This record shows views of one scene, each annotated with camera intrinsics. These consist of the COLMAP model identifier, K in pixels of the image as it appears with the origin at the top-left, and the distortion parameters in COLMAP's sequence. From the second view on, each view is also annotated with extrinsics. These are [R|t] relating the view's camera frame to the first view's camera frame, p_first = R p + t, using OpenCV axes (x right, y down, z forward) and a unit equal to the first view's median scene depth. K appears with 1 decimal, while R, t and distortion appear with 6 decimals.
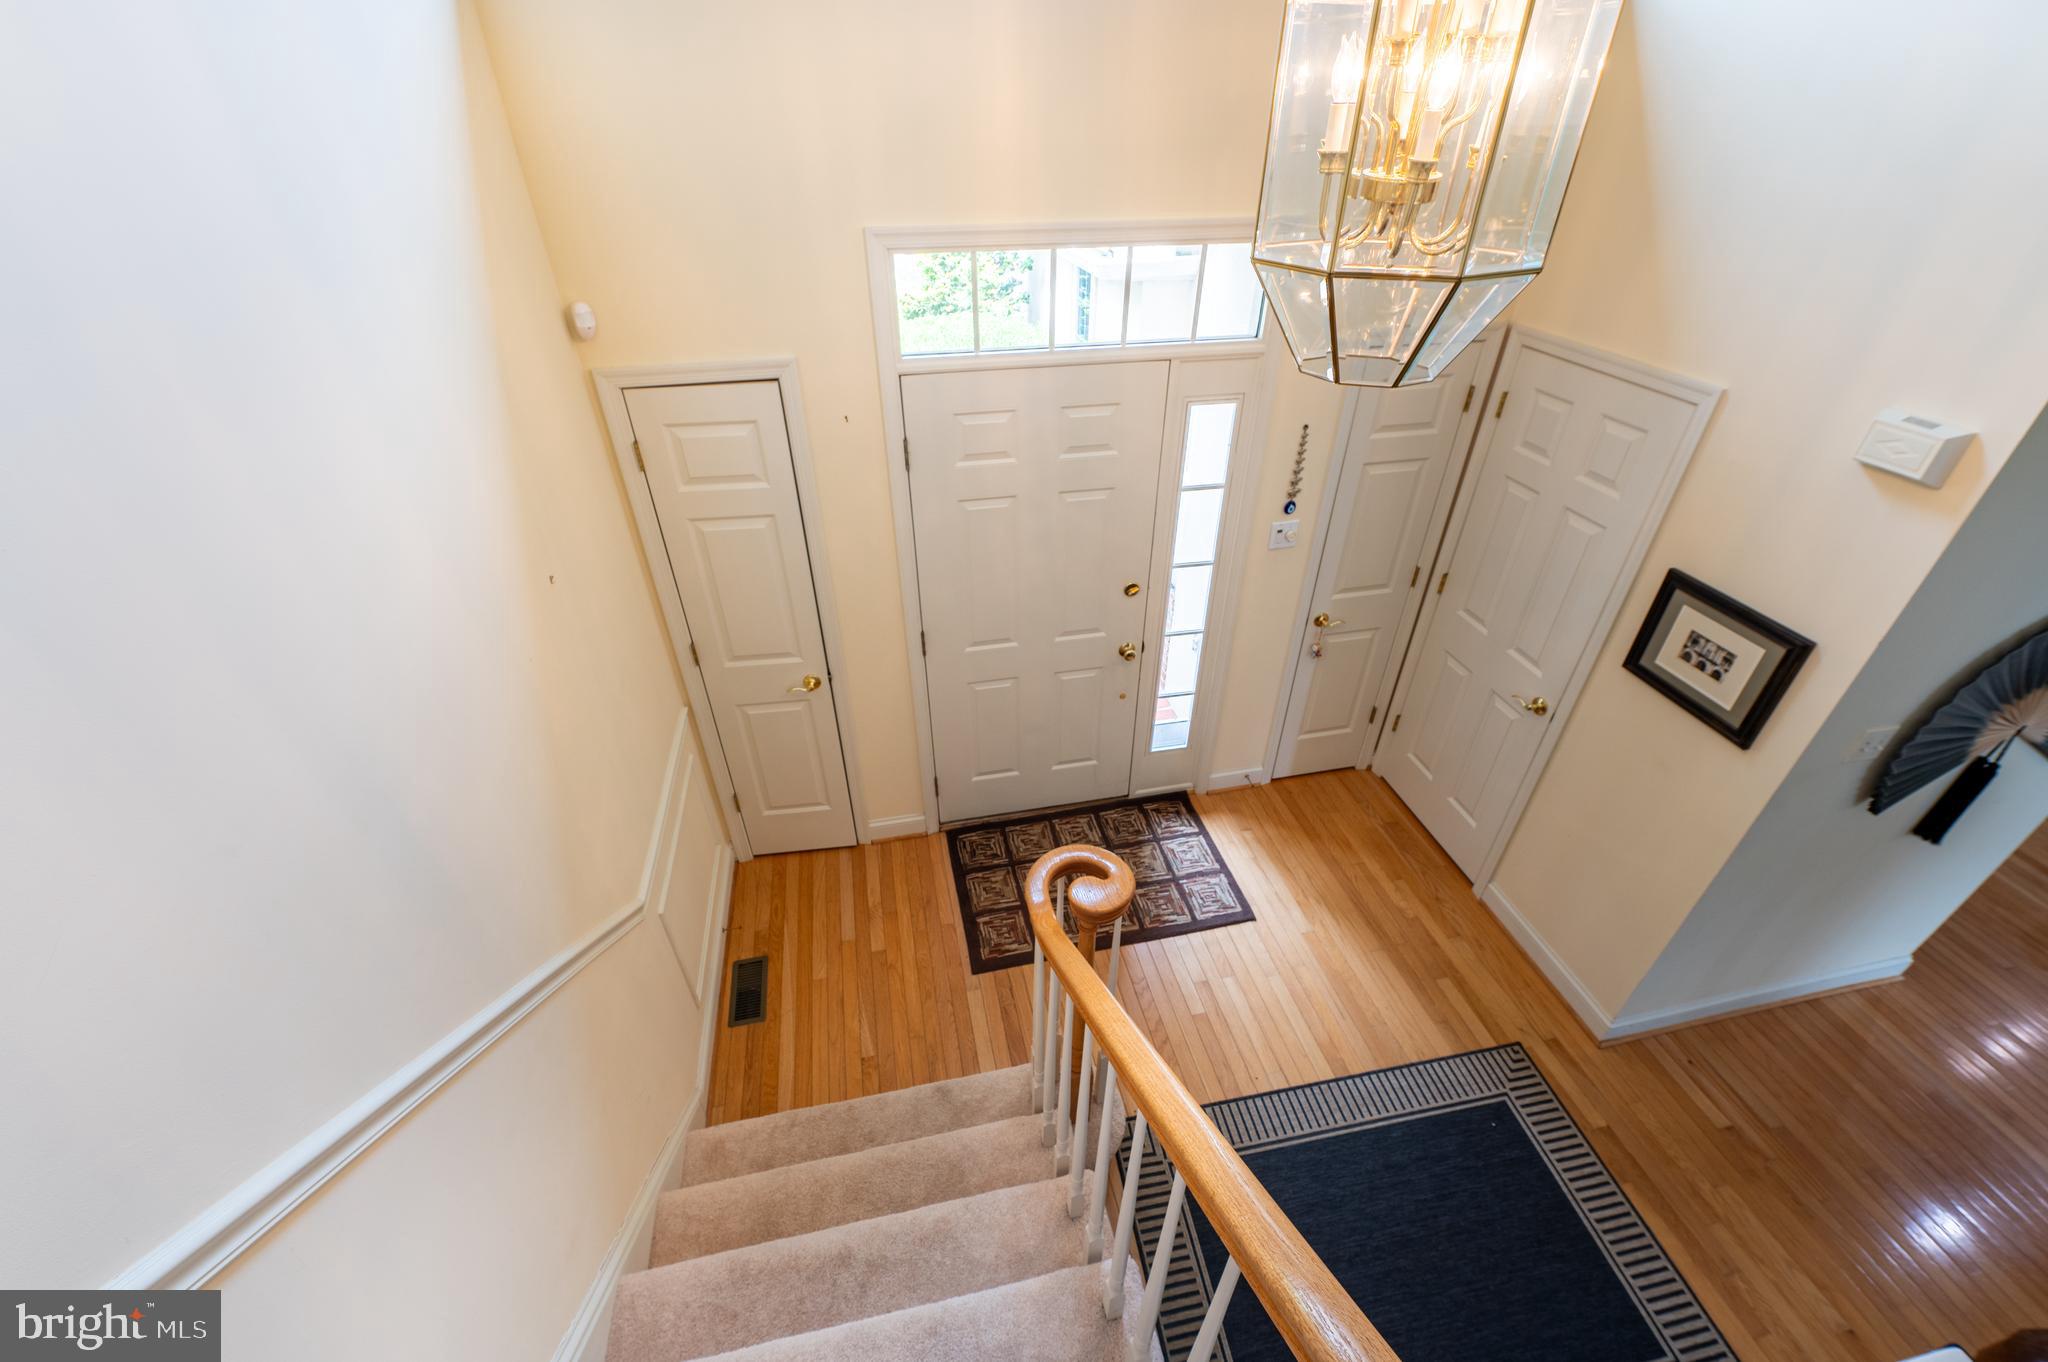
lens RADIAL K [[810.1, 0, 1024.0], [0, 810.1, 681.0], [0, 0, 1]] dist [-0.008717, -0.000542]
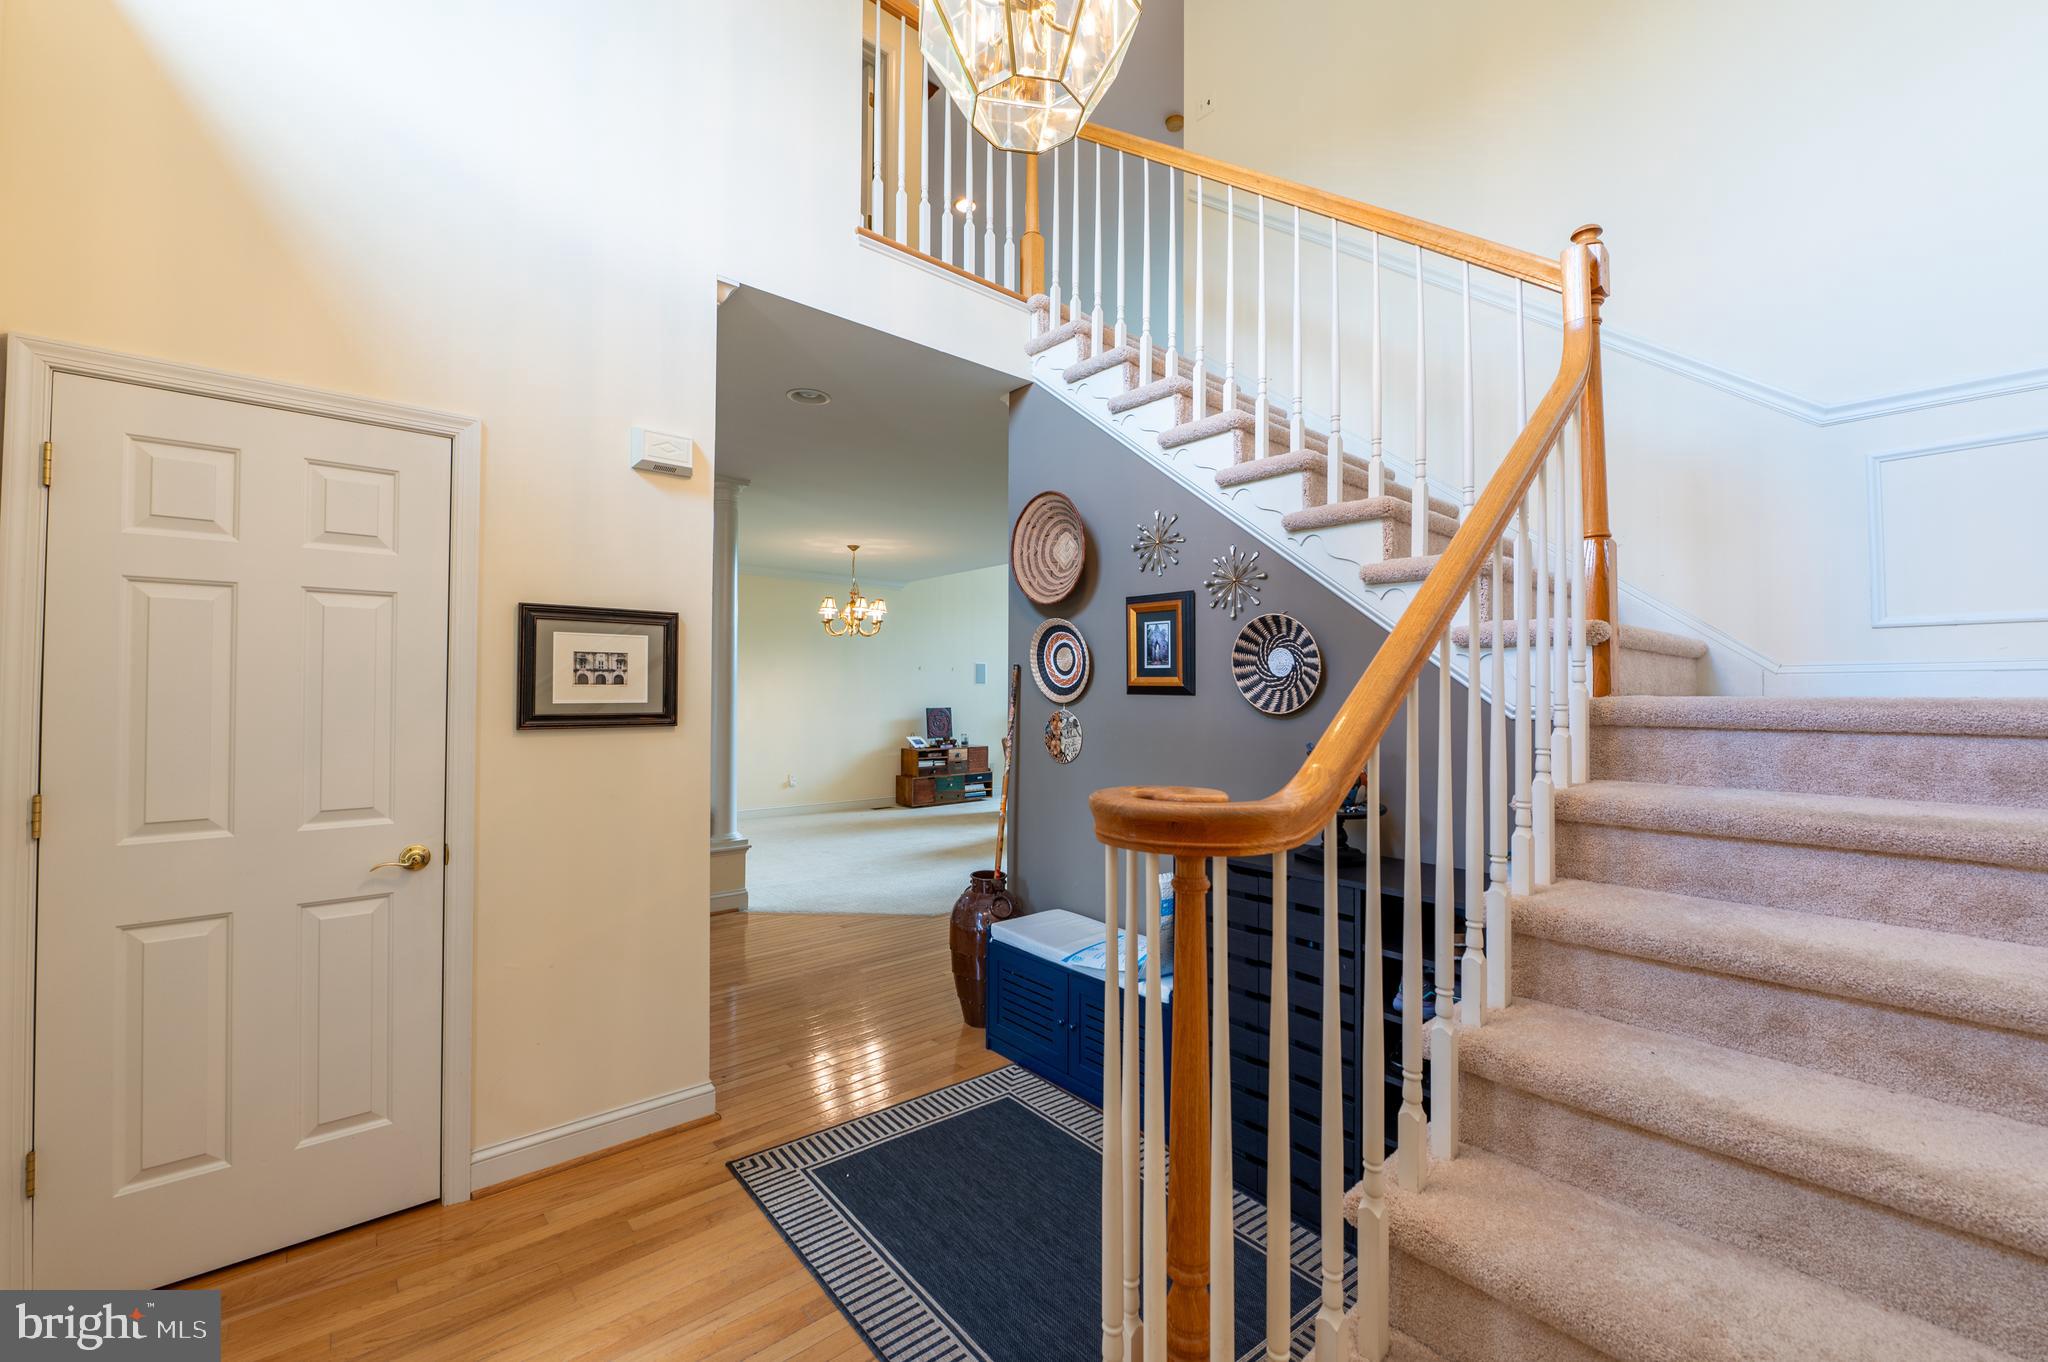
lens RADIAL K [[810.1, 0, 1024.0], [0, 810.1, 681.0], [0, 0, 1]] dist [-0.008717, -0.000542]
pose [[-0.480623, 0.005341, 0.876911, -0.297412], [0.499503, 0.823570, 0.268755, -0.024666], [-0.720762, 0.567189, -0.398495, 1.015400]]
